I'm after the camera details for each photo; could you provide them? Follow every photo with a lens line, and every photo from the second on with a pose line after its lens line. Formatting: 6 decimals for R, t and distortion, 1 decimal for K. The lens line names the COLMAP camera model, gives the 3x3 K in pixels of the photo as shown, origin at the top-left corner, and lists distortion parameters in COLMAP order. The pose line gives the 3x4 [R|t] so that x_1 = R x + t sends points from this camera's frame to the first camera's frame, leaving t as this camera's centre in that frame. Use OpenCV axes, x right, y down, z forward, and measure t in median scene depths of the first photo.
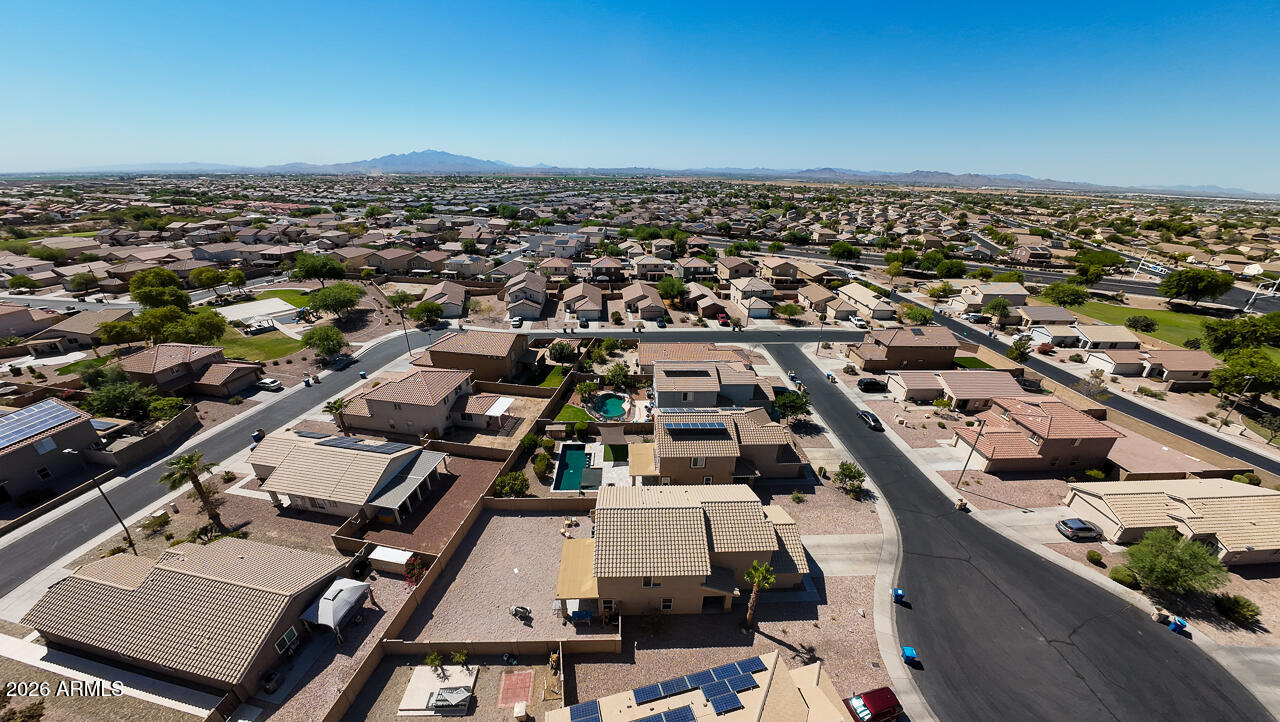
lens RADIAL K [[422.9, 0, 635.4], [0, 422.9, 358.6], [0, 0, 1]] dist [-0.031574, 0.003608]
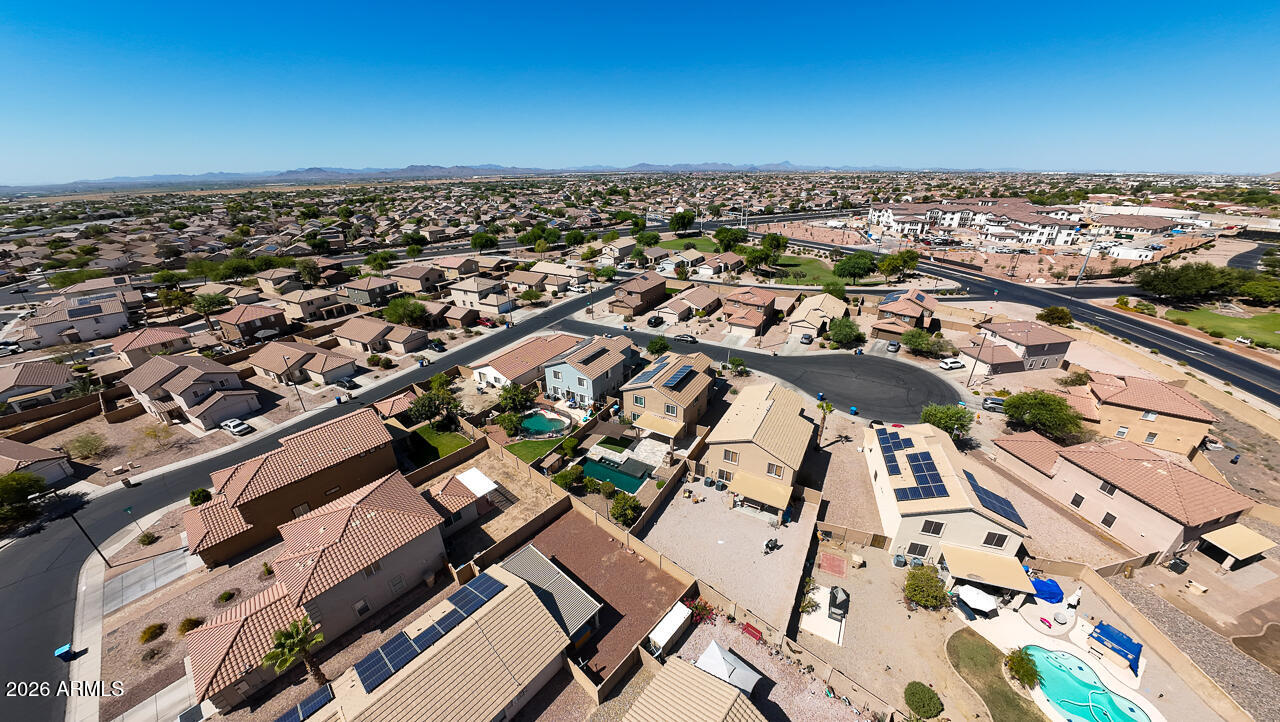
lens RADIAL K [[433.5, 0, 637.9], [0, 433.5, 358.7], [0, 0, 1]] dist [-0.034040, 0.005377]
pose [[0.525663, -0.368470, 0.766751, -0.345021], [0.370809, 0.910439, 0.183305, -0.061671], [-0.765623, 0.187962, 0.615217, 0.134481]]
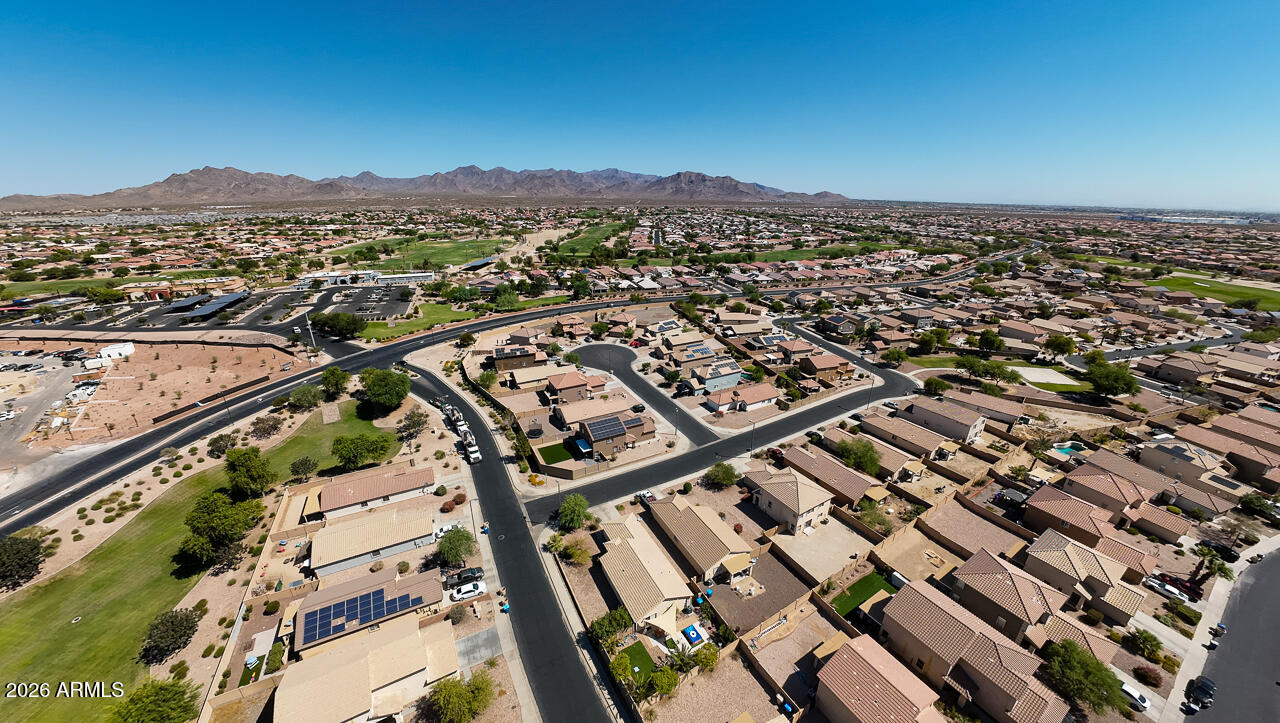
lens RADIAL K [[422.9, 0, 635.4], [0, 422.9, 359.1], [0, 0, 1]] dist [-0.031574, 0.003608]
pose [[-0.898859, 0.134970, -0.416935, 0.760617], [-0.204069, 0.713038, 0.670771, -0.728140], [0.387824, 0.688012, -0.613377, 1.153766]]
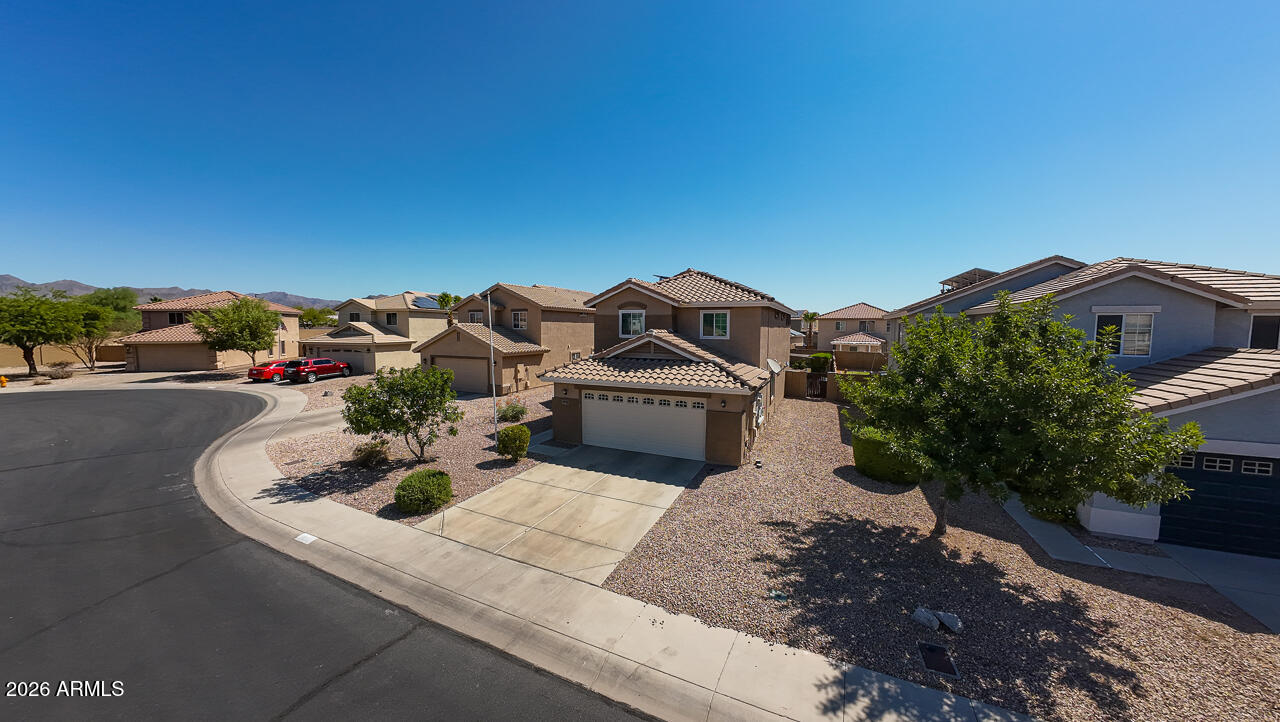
lens RADIAL K [[422.9, 0, 635.4], [0, 422.9, 358.6], [0, 0, 1]] dist [-0.031574, 0.003608]
pose [[-0.444730, 0.047944, -0.894380, 0.281922], [-0.387455, 0.890000, 0.240371, 0.056885], [0.807523, 0.453433, -0.377234, 0.496291]]
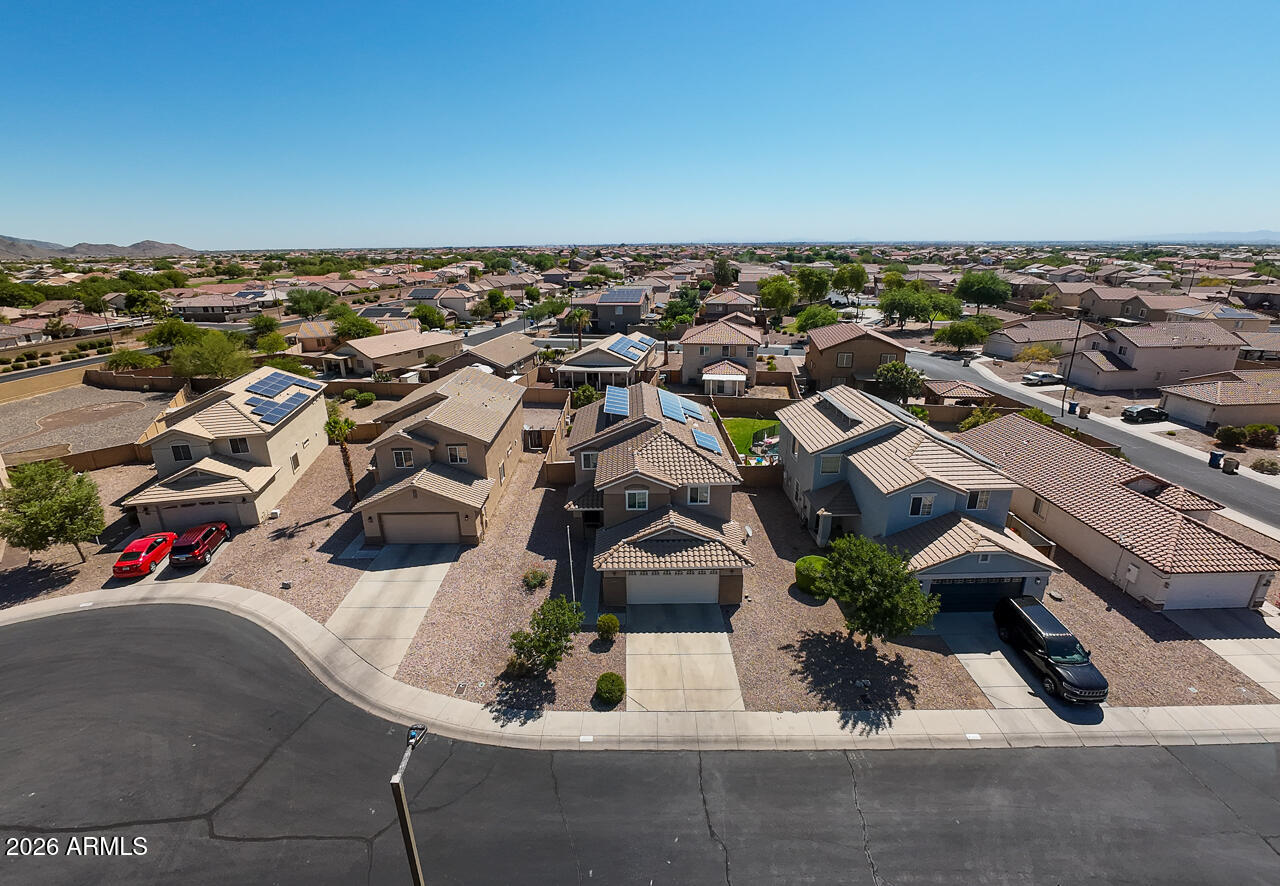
lens RADIAL K [[574.0, 0, 618.4], [0, 574.0, 443.5], [0, 0, 1]] dist [-0.032142, 0.000807]
pose [[-0.044821, 0.315458, -0.947880, 0.386813], [-0.400521, 0.863563, 0.306336, -0.016347], [0.915191, 0.393376, 0.087642, 0.391725]]
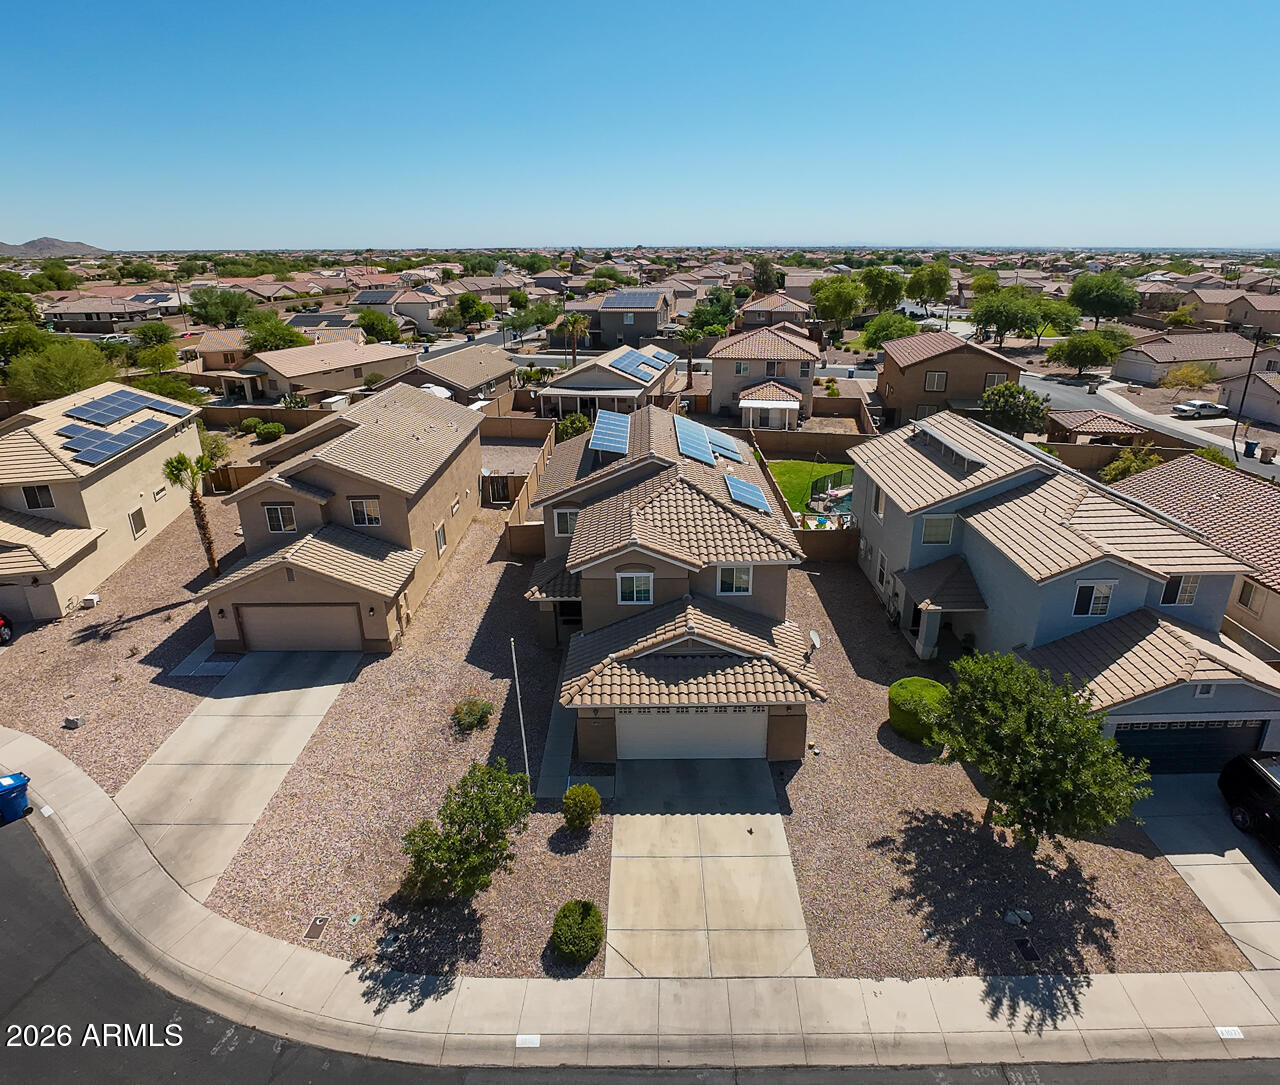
lens RADIAL K [[709.7, 0, 641.6], [0, 709.7, 495.1], [0, 0, 1]] dist [-0.031467, 0.002877]
pose [[-0.035162, 0.316626, -0.947898, 0.328405], [-0.407930, 0.861325, 0.302841, -0.001598], [0.912336, 0.397325, 0.098875, 0.403854]]
